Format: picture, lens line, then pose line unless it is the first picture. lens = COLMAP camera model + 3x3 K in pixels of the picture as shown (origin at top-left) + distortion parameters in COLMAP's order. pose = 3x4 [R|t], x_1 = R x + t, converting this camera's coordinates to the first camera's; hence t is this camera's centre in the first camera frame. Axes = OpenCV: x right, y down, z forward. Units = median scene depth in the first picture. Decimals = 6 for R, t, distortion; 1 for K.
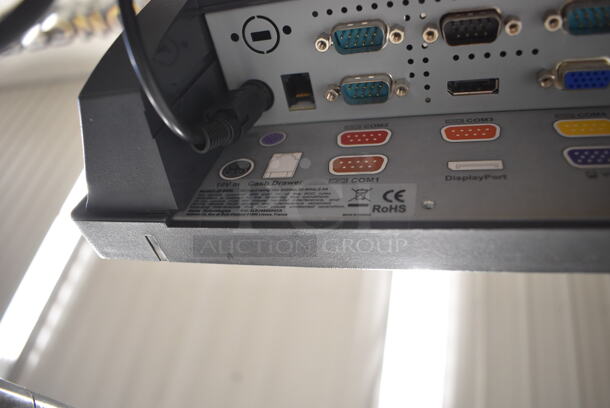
lens RADIAL K [[471.8, 0, 305.0], [0, 471.8, 204.0], [0, 0, 1]] dist [-0.116627, 0.032409]
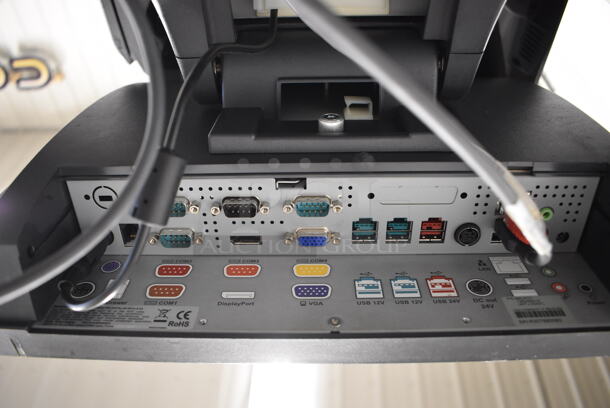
lens RADIAL K [[471.8, 0, 305.0], [0, 471.8, 204.0], [0, 0, 1]] dist [-0.116627, 0.032409]
pose [[0.959018, 0.055765, 0.277805, 0.111881], [-0.008588, 0.985712, -0.168218, -0.113197], [-0.283216, 0.158938, 0.945794, -0.593999]]
